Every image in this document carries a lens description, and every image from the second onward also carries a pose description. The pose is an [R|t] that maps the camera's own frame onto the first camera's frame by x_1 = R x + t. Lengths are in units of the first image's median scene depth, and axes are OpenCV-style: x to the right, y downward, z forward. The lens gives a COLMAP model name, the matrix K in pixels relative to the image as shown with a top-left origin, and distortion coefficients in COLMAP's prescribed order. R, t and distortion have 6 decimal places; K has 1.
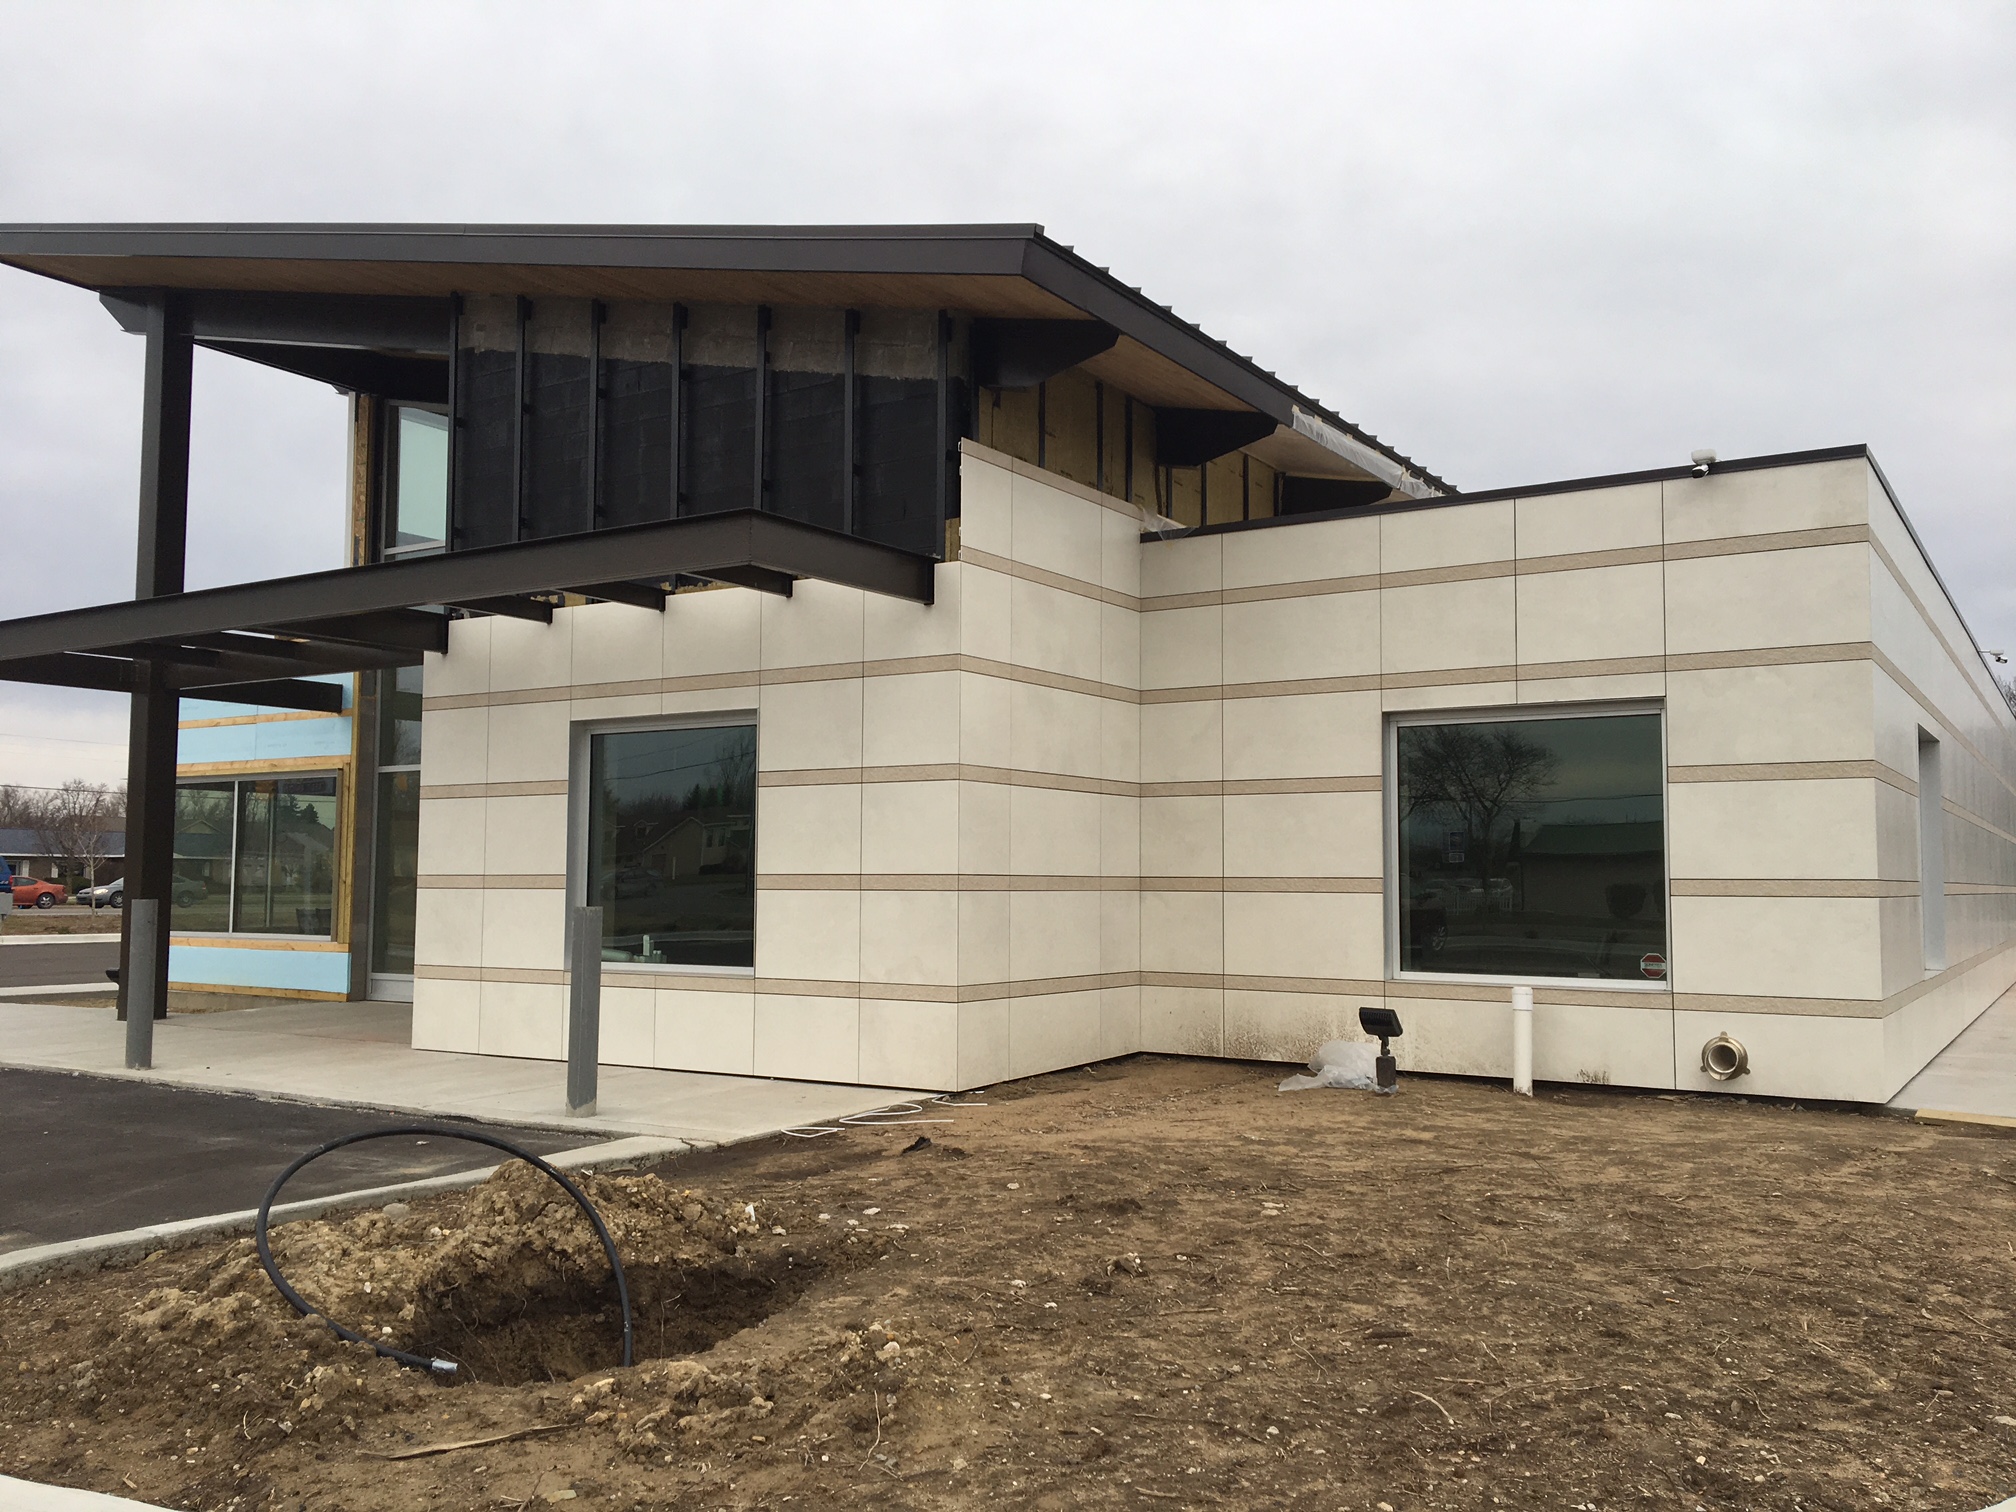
lens RADIAL K [[1688.8, 0, 1019.9], [0, 1688.8, 747.9], [0, 0, 1]] dist [0.092718, -0.129526]
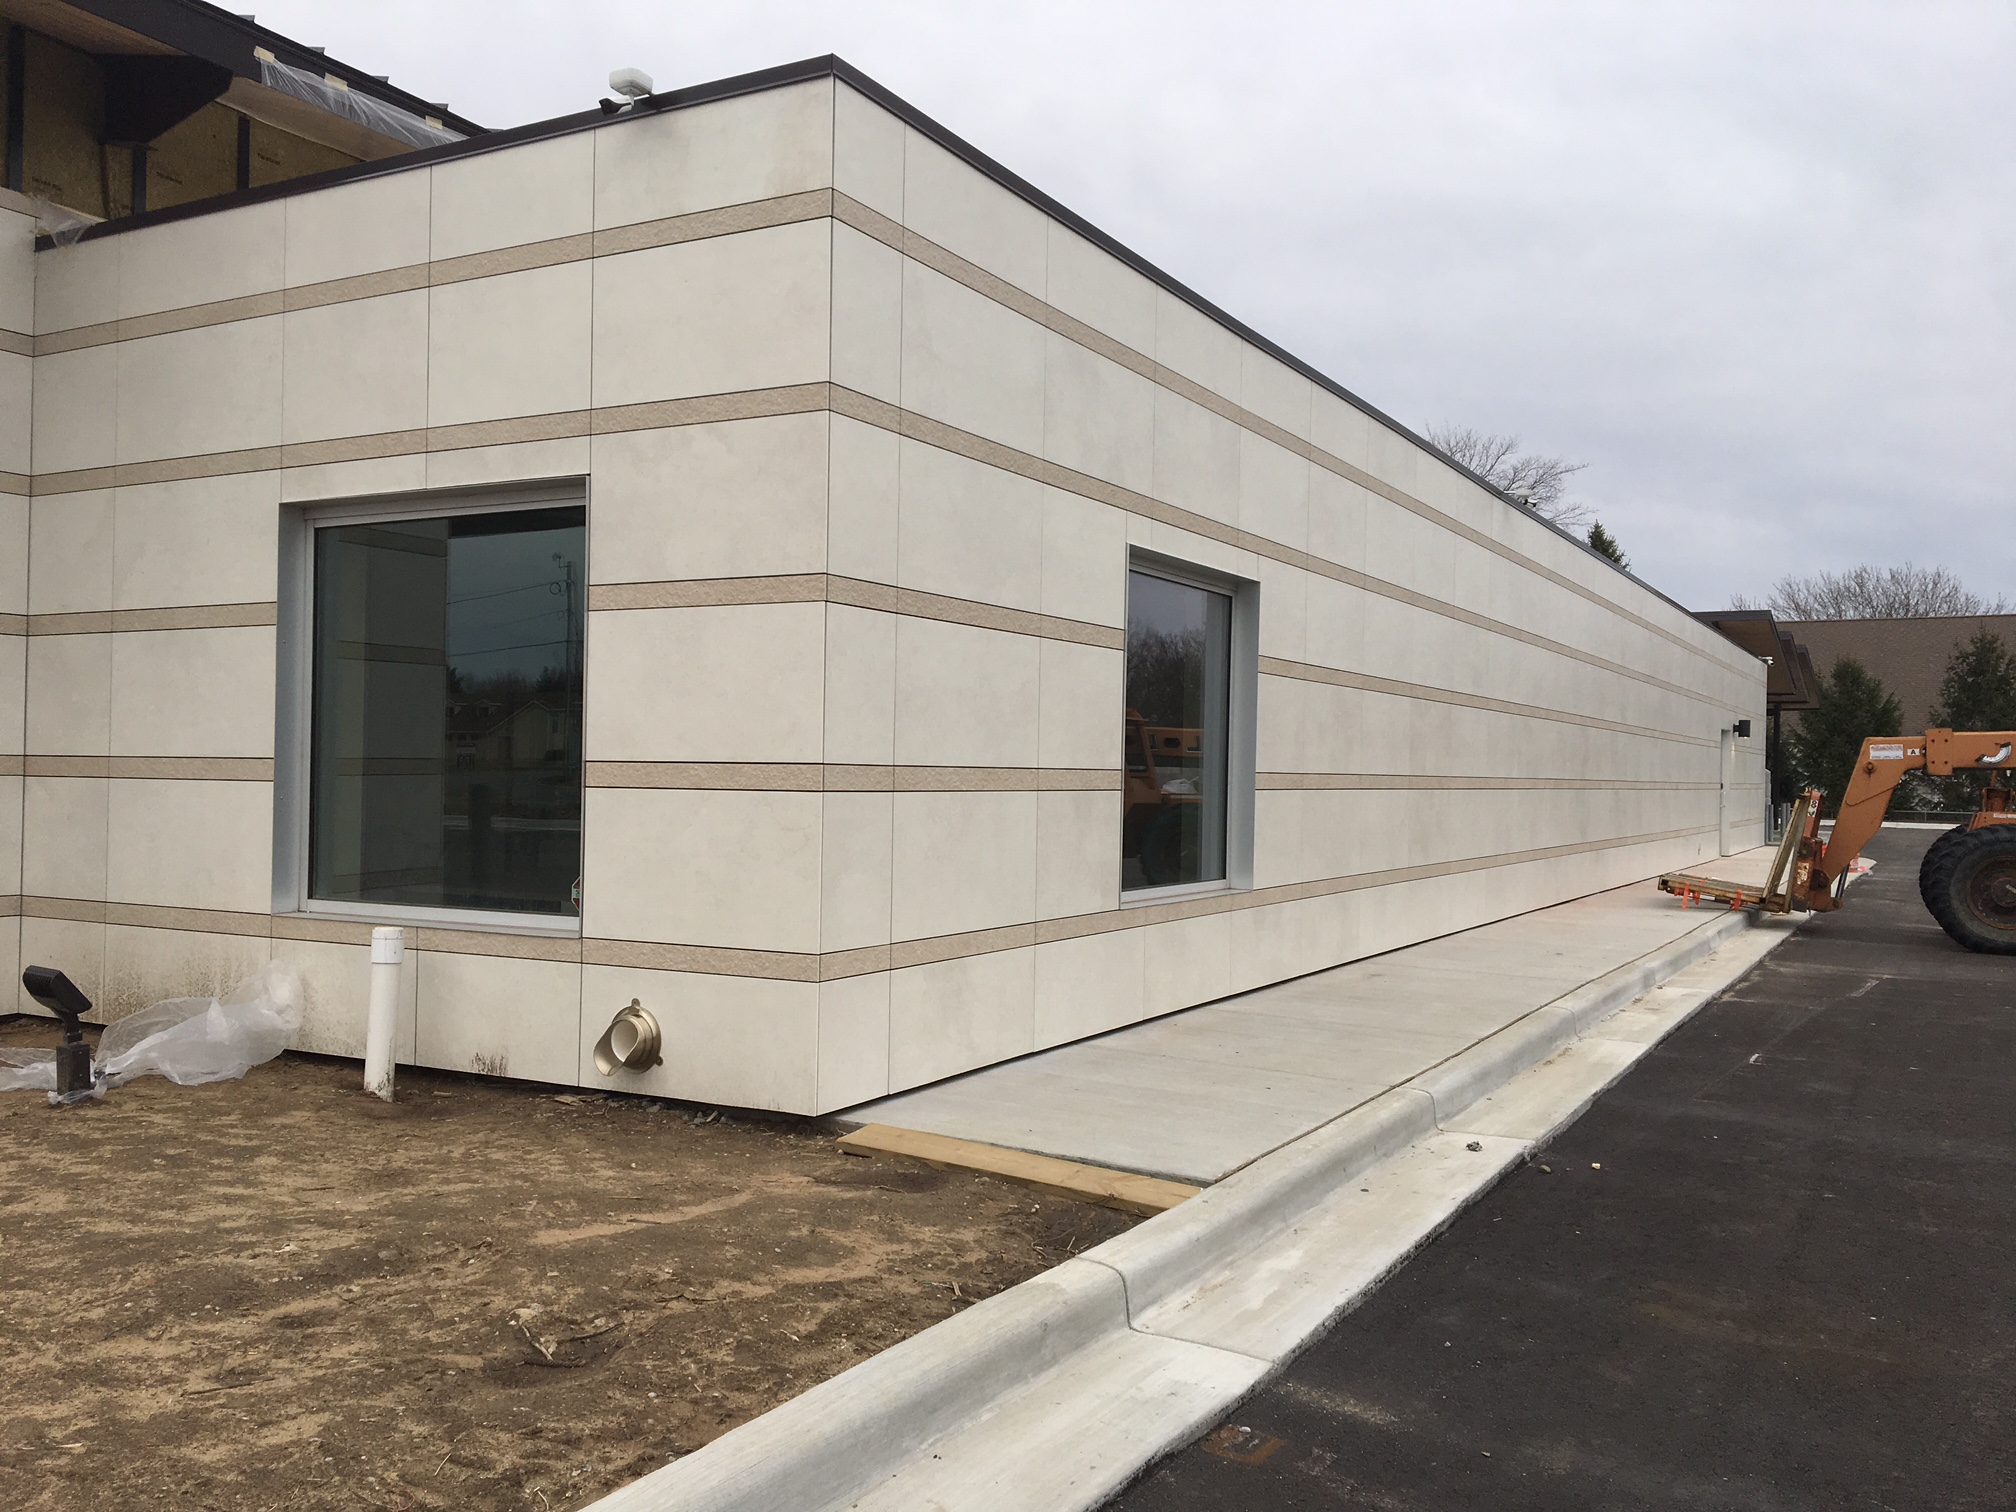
lens RADIAL K [[1688.8, 0, 1019.9], [0, 1688.8, 747.9], [0, 0, 1]] dist [0.092718, -0.129526]
pose [[0.998573, 0.012072, 0.052030, 0.463268], [-0.015364, 0.997873, 0.063344, 0.026293], [-0.051155, -0.064053, 0.996635, 0.324858]]
